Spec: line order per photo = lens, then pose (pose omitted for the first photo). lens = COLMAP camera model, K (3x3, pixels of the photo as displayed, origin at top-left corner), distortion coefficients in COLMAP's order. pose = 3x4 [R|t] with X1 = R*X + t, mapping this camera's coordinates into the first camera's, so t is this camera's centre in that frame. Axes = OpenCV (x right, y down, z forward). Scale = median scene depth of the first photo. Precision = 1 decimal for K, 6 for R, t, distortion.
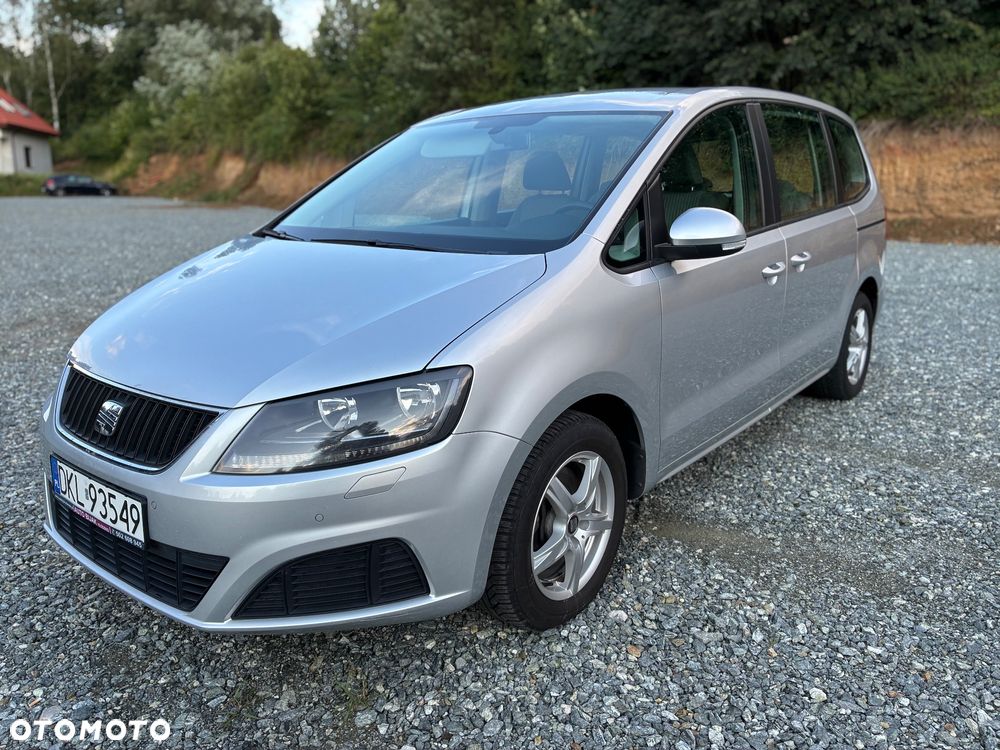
lens RADIAL K [[729.0, 0, 498.8], [0, 729.0, 372.3], [0, 0, 1]] dist [0.055793, -0.064581]
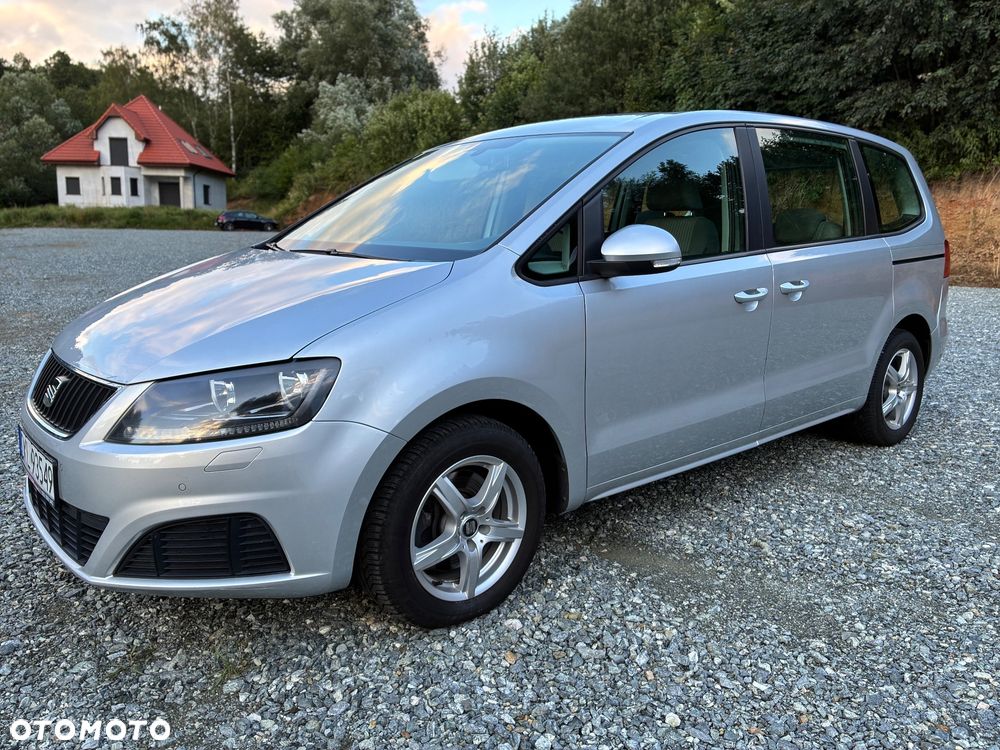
lens RADIAL K [[729.0, 0, 498.8], [0, 729.0, 372.3], [0, 0, 1]] dist [0.055793, -0.064581]
pose [[0.983573, 0.052029, -0.172852, 0.302947], [-0.060977, 0.997038, -0.046866, 0.037987], [0.169902, 0.056636, 0.983832, -0.006373]]
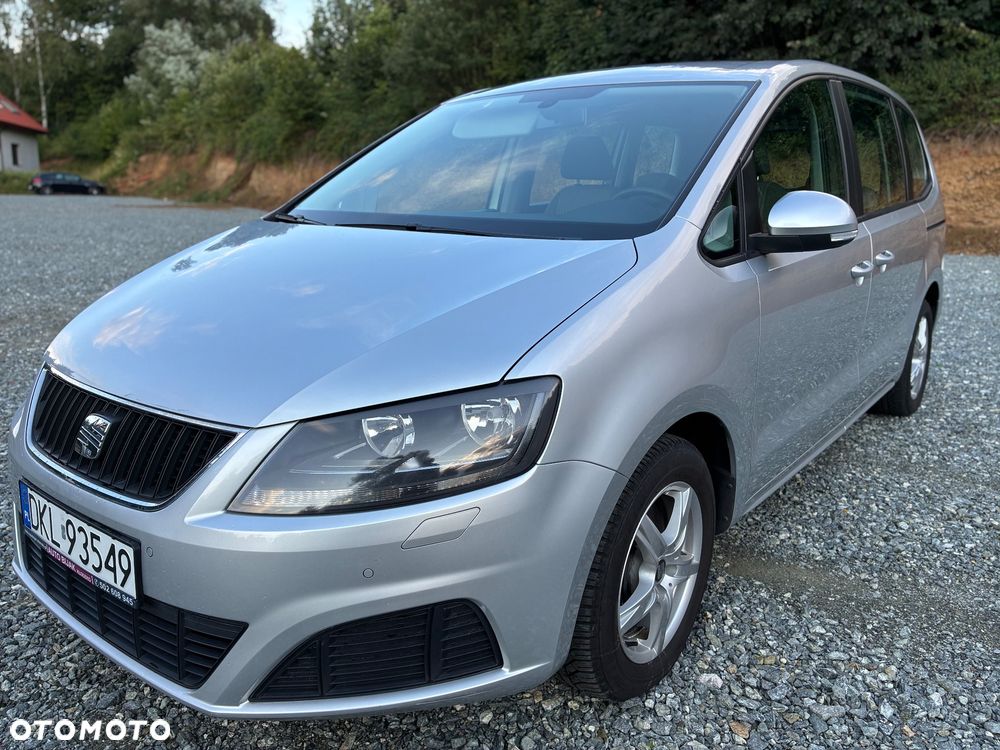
lens RADIAL K [[730.1, 0, 501.2], [0, 730.1, 377.4], [0, 0, 1]] dist [0.084778, -0.106163]
pose [[0.999809, 0.012617, 0.014935, -0.091171], [-0.012586, 0.999919, -0.002110, -0.004434], [-0.014960, 0.001921, 0.999886, 0.173356]]
